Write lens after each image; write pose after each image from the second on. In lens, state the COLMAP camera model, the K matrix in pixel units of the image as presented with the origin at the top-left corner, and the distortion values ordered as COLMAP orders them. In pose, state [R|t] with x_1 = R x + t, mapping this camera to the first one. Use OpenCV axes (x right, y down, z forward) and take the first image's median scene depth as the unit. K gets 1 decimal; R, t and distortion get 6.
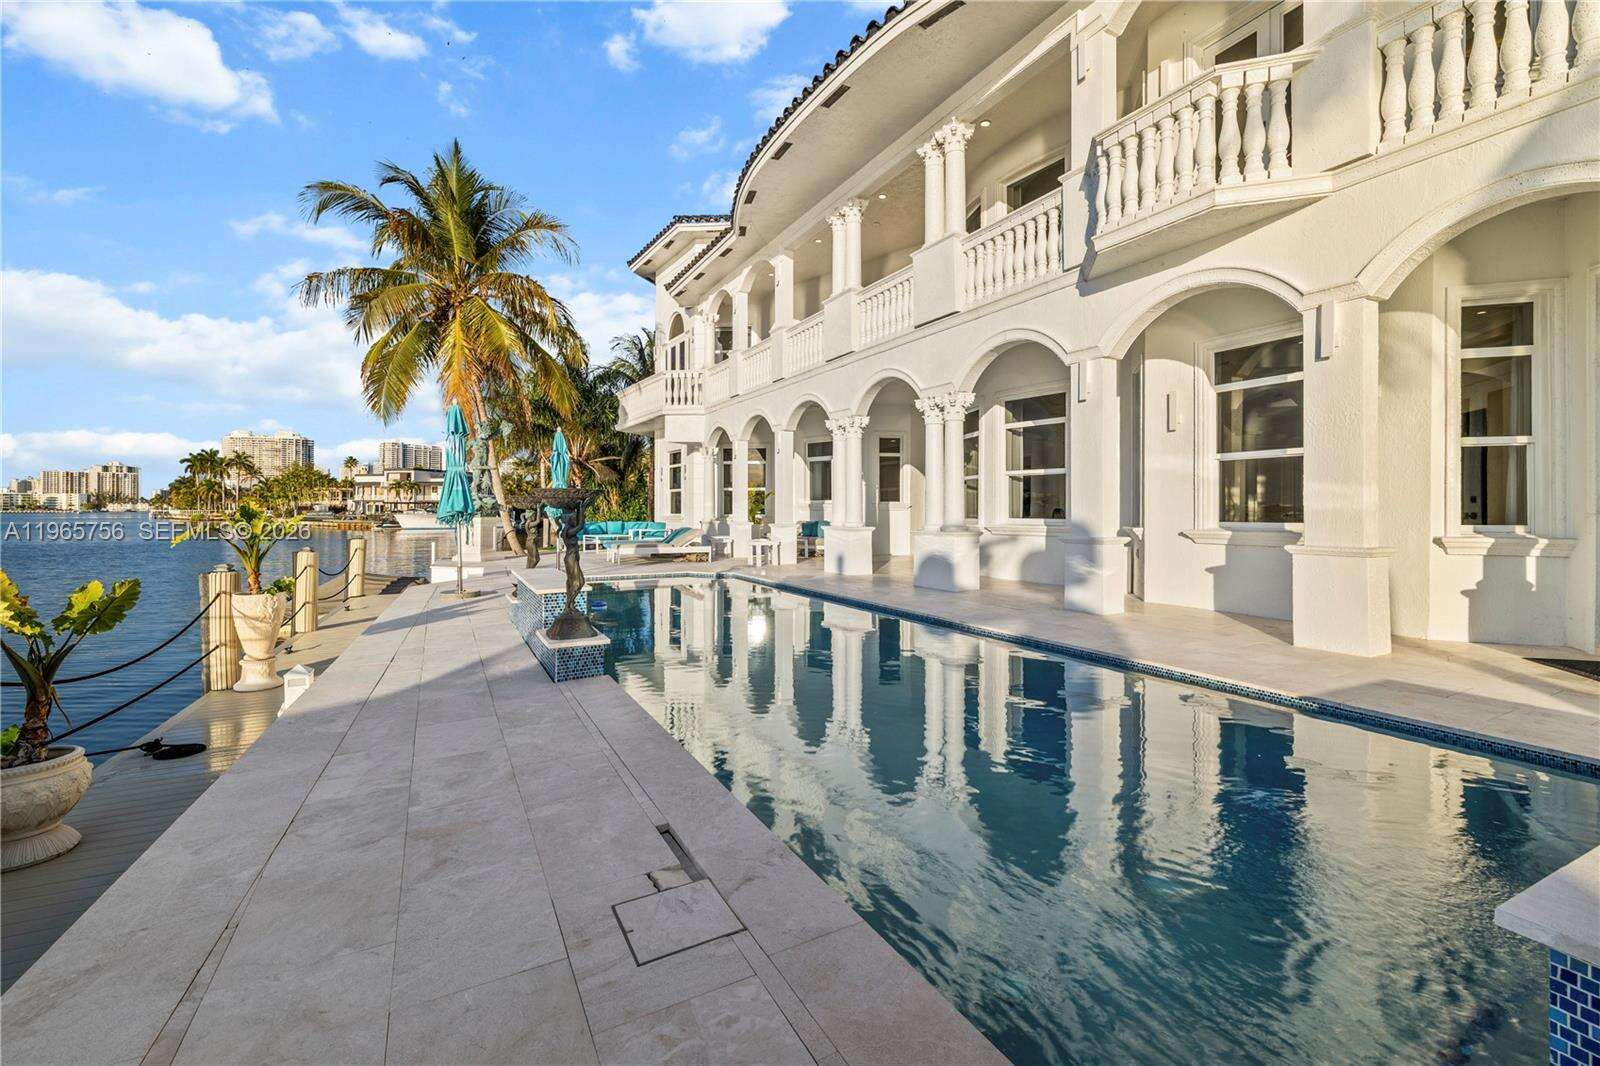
lens RADIAL K [[681.7, 0, 806.1], [0, 681.7, 507.7], [0, 0, 1]] dist [0.002325, 0.000232]
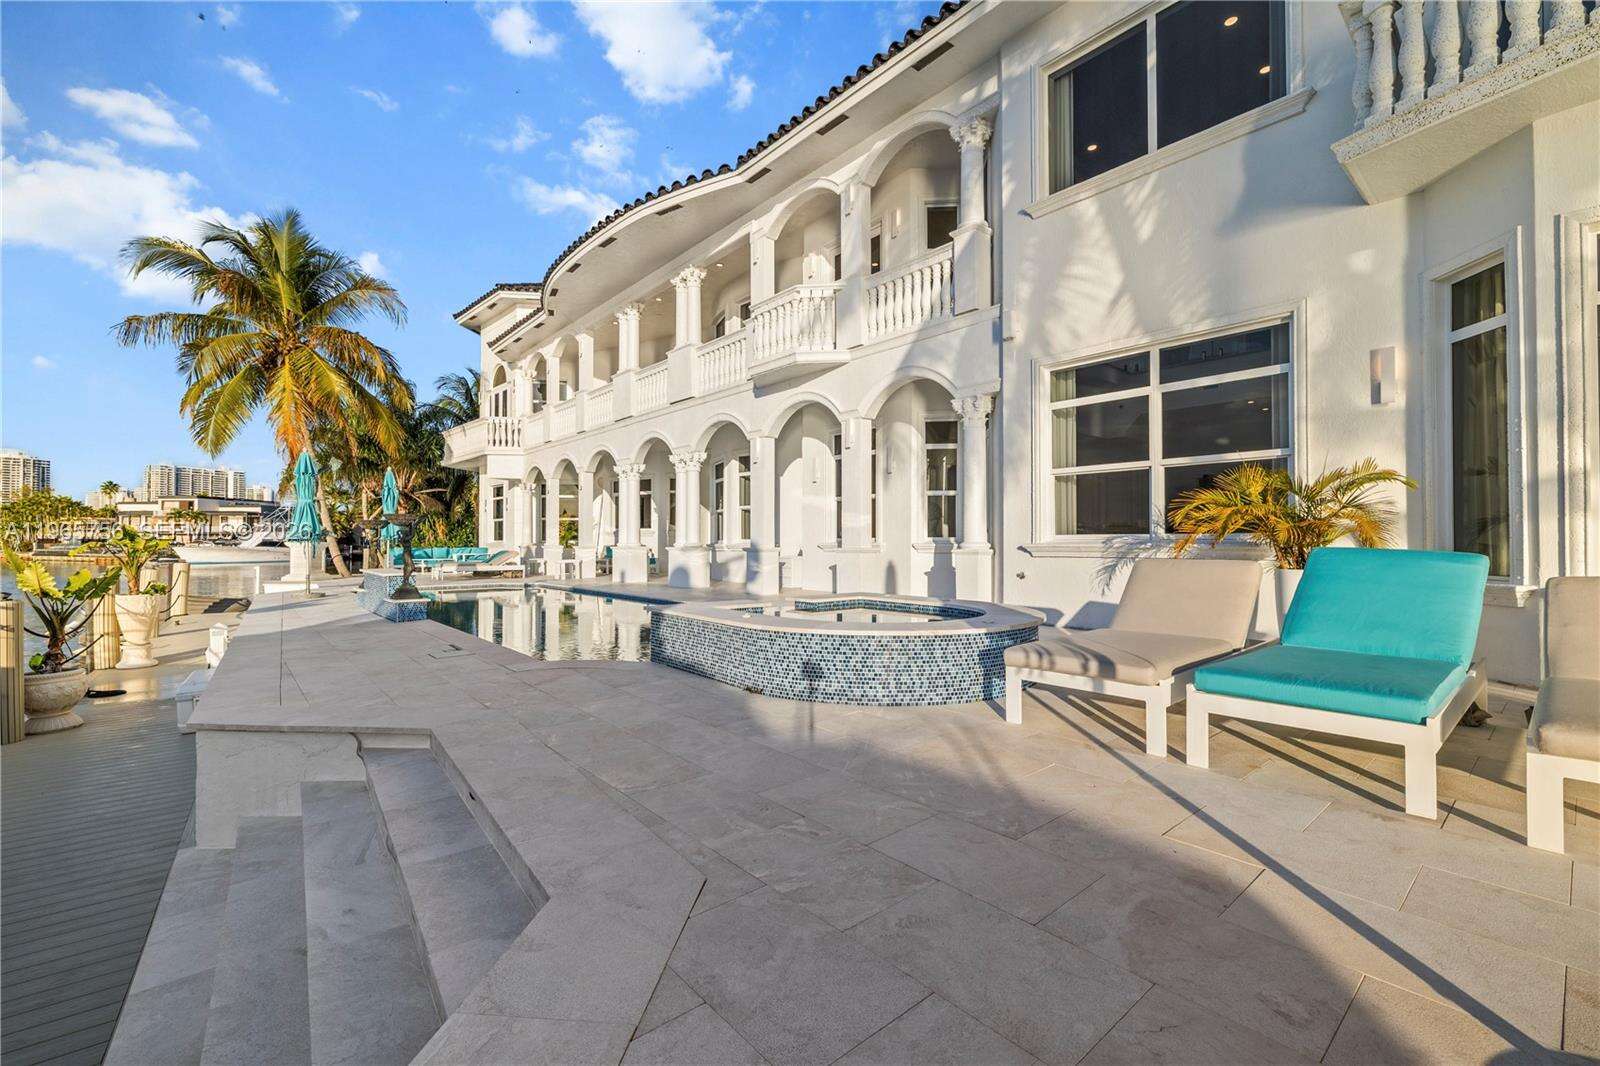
lens RADIAL K [[672.9, 0, 800.0], [0, 672.9, 533.0], [0, 0, 1]] dist [0.005411, 0.000319]
pose [[0.977403, 0.000604, 0.211386, 0.074461], [0.001613, 0.999946, -0.010312, 0.010440], [-0.211380, 0.010420, 0.977348, -0.243794]]
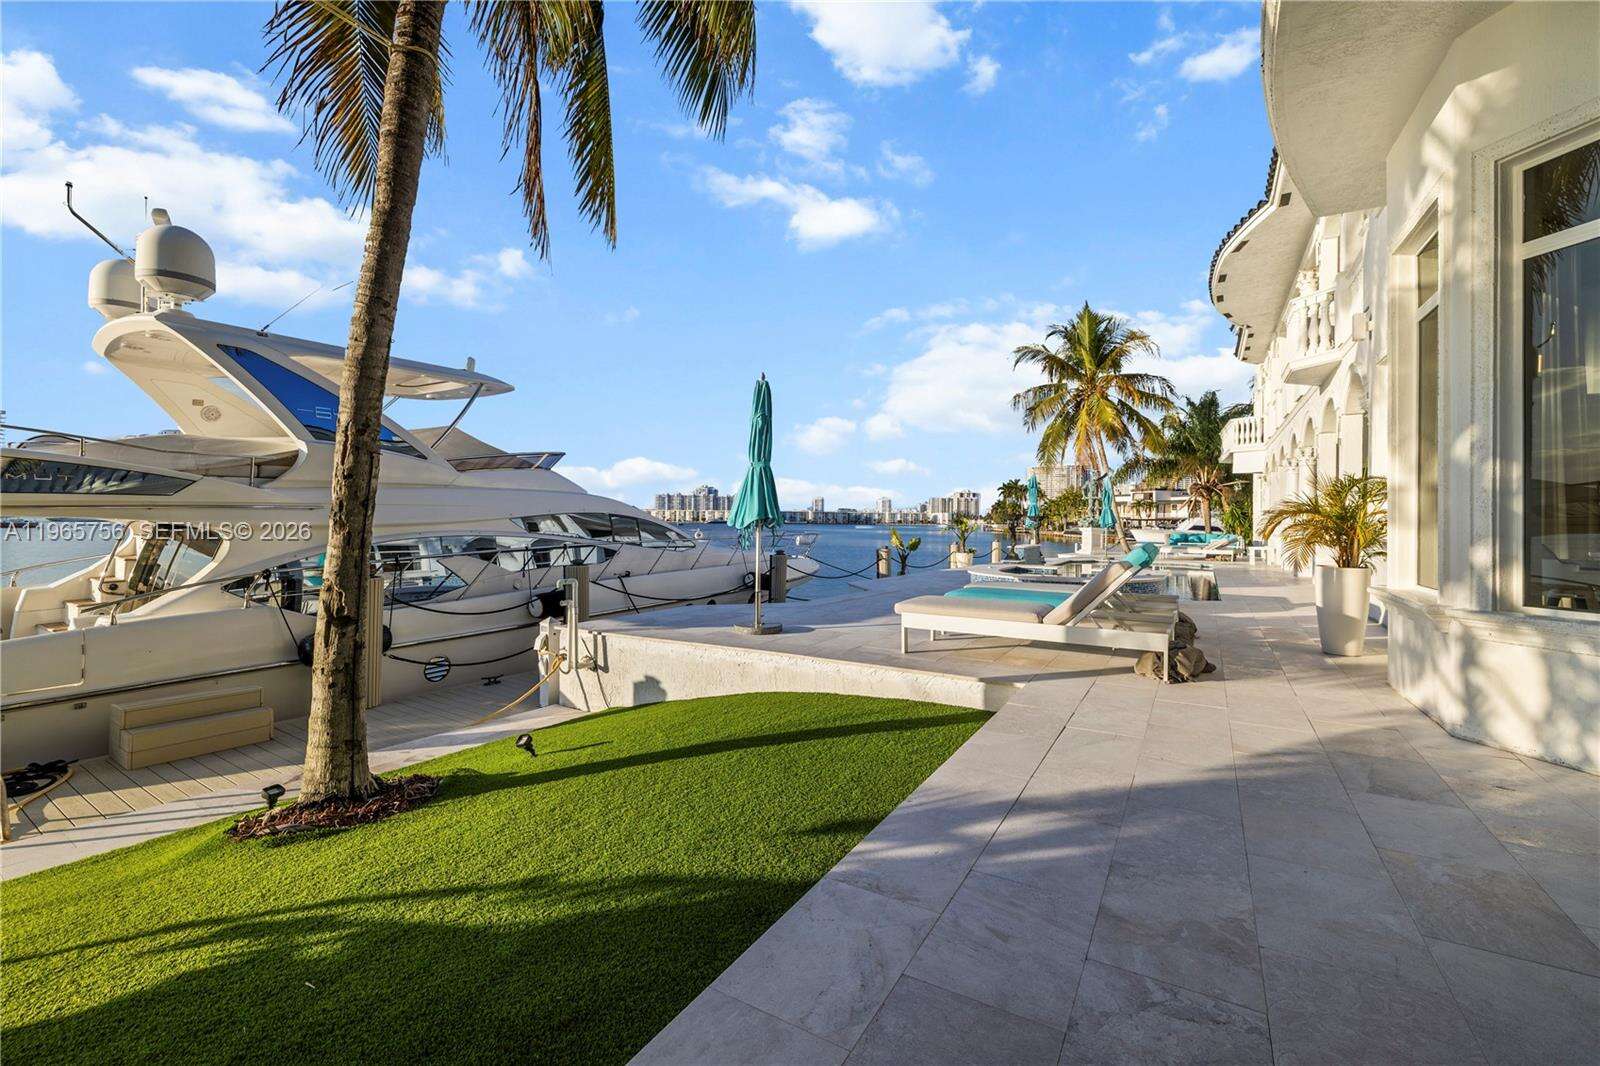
lens RADIAL K [[675.1, 0, 799.1], [0, 675.1, 527.1], [0, 0, 1]] dist [0.003181, 0.000421]
pose [[0.511397, 0.012284, -0.859257, 0.510134], [-0.009241, 0.999919, 0.008796, 0.004306], [0.859295, 0.003442, 0.511469, -0.404655]]
